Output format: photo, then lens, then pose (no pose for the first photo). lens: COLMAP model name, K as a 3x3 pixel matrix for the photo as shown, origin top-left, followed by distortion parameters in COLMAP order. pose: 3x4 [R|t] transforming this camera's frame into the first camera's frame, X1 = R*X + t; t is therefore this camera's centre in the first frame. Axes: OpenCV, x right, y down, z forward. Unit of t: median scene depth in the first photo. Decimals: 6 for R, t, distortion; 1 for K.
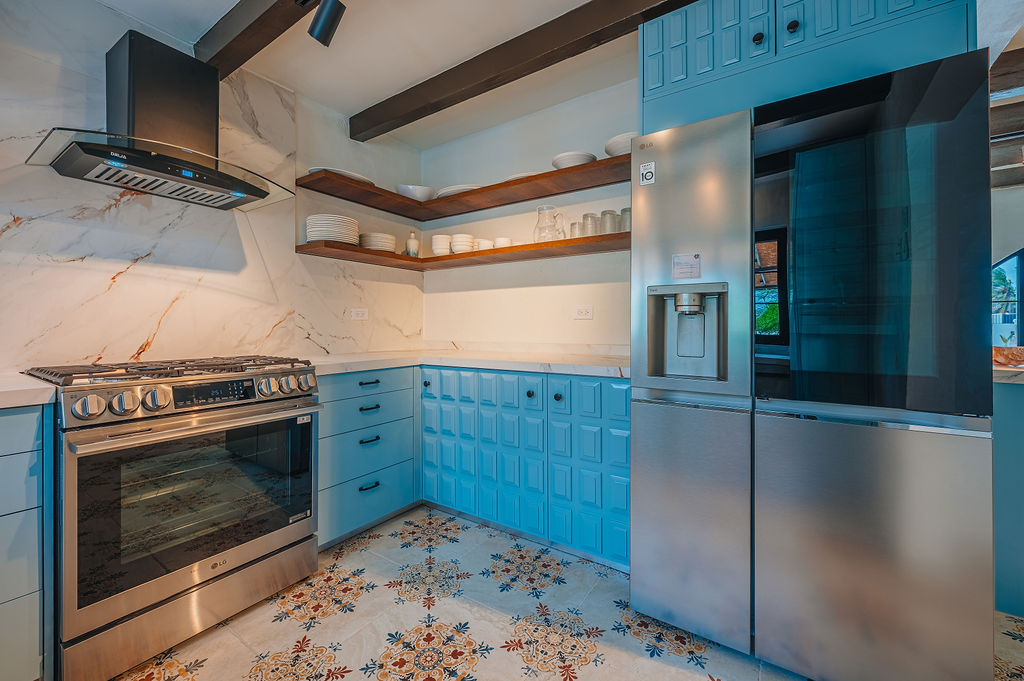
lens RADIAL K [[410.1, 0, 521.7], [0, 410.1, 325.1], [0, 0, 1]] dist [-0.000514, -0.000595]
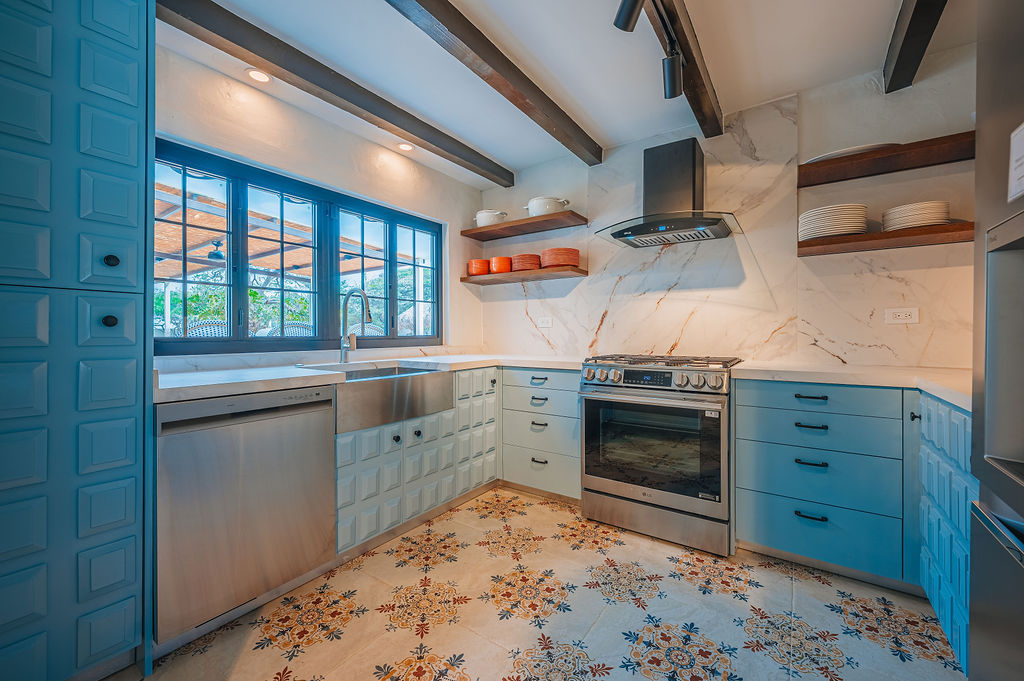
lens RADIAL K [[410.1, 0, 510.7], [0, 410.1, 335.3], [0, 0, 1]] dist [-0.000514, -0.000595]
pose [[-0.043790, 0.005486, -0.999026, 0.601388], [0.006606, 0.999965, 0.005201, 0.001268], [0.999019, -0.006372, -0.043825, 0.466521]]
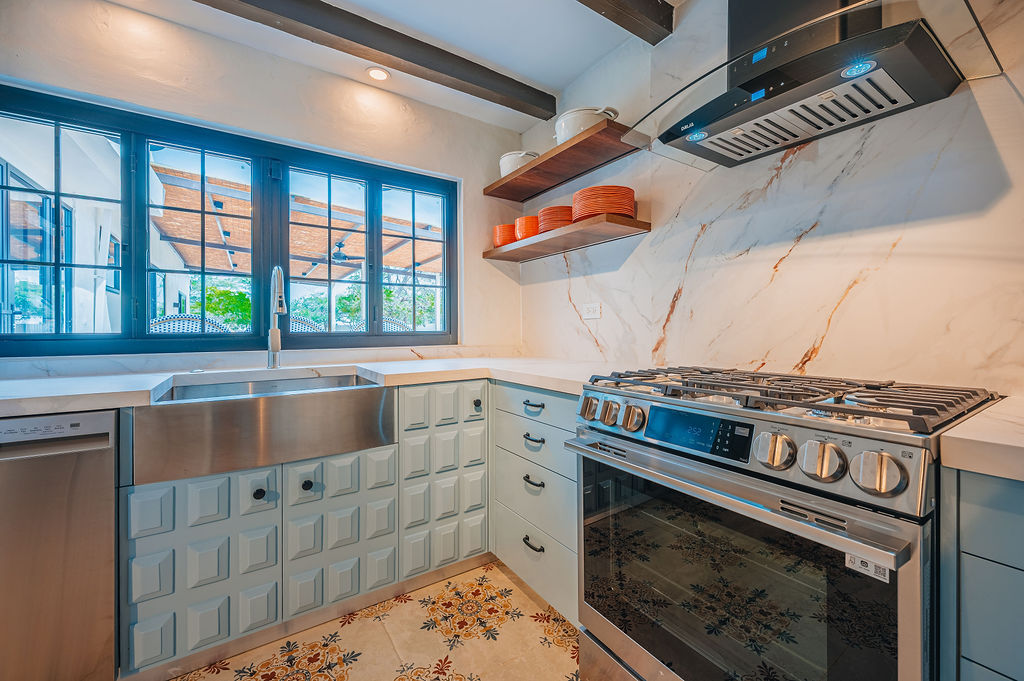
lens RADIAL K [[410.1, 0, 517.6], [0, 410.1, 330.6], [0, 0, 1]] dist [-0.000514, -0.000595]
pose [[-0.401122, 0.006024, -0.916005, -0.046488], [0.007859, 0.999964, 0.003135, 0.004815], [0.915991, -0.005942, -0.401155, 0.812125]]
